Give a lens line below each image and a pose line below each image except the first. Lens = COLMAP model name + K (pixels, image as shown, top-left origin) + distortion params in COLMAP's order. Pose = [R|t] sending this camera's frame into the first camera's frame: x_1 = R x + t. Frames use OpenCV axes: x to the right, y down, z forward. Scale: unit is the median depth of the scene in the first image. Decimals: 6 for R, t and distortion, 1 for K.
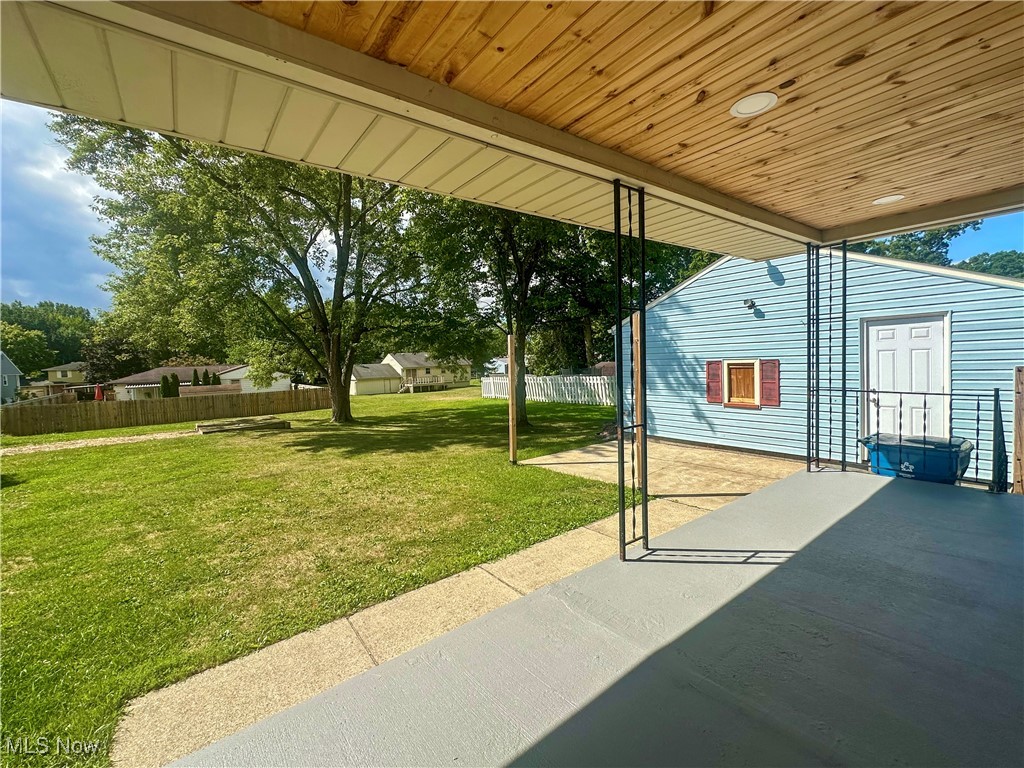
lens RADIAL K [[456.8, 0, 528.4], [0, 456.8, 382.8], [0, 0, 1]] dist [-0.002881, -0.000207]
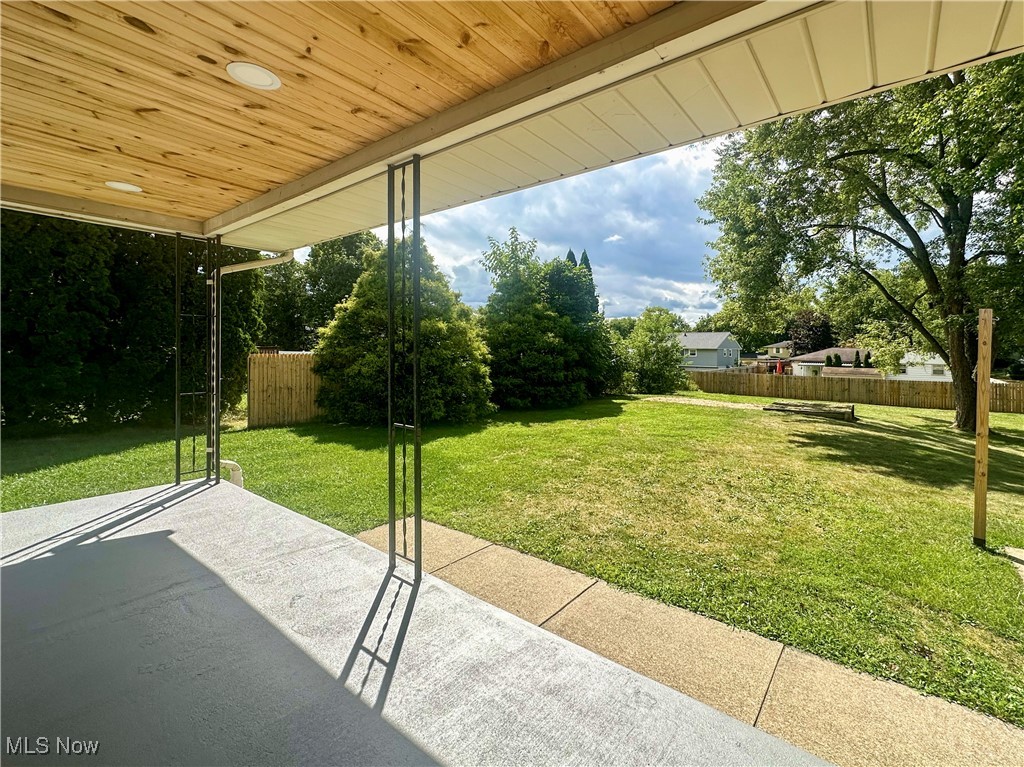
lens RADIAL K [[453.0, 0, 514.1], [0, 453.0, 350.3], [0, 0, 1]] dist [-0.002353, -0.000525]
pose [[0.217671, 0.040986, -0.975161, 0.137731], [-0.069534, 0.997230, 0.026392, -0.011218], [0.973542, 0.062062, 0.219918, 0.122112]]
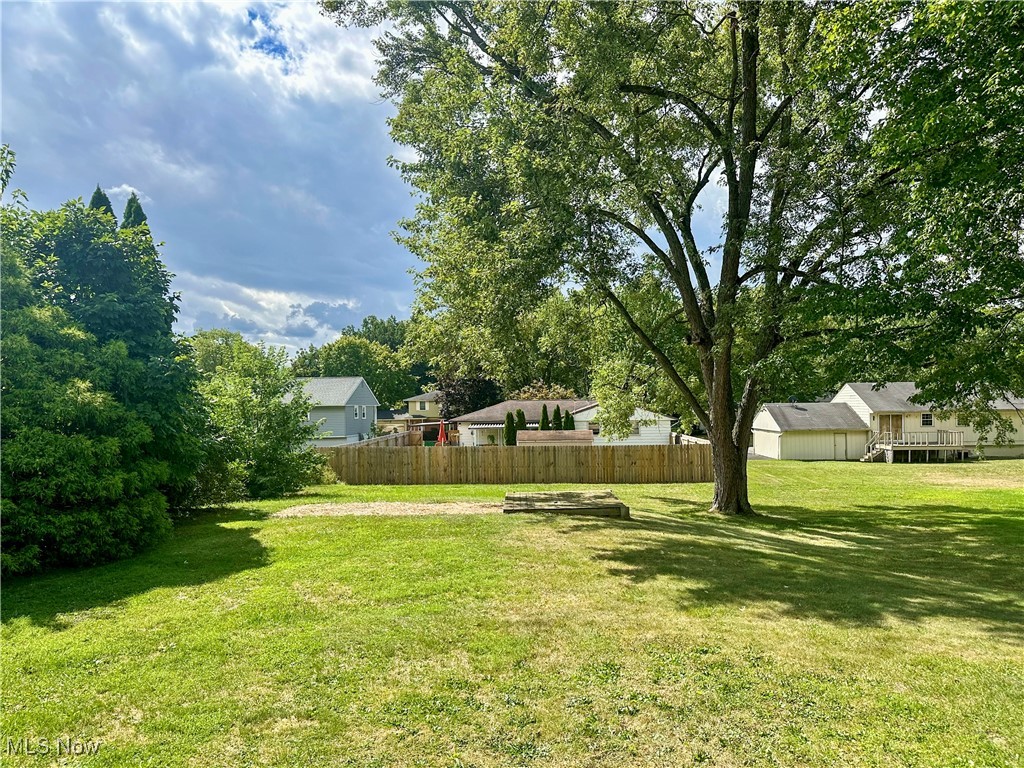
lens RADIAL K [[806.1, 0, 513.3], [0, 806.1, 412.4], [0, 0, 1]] dist [0.147652, -0.301061]
pose [[0.767696, 0.030312, -0.640097, 0.002054], [-0.047061, 0.998850, -0.009142, -0.011253], [0.639084, 0.037142, 0.768240, 0.104924]]
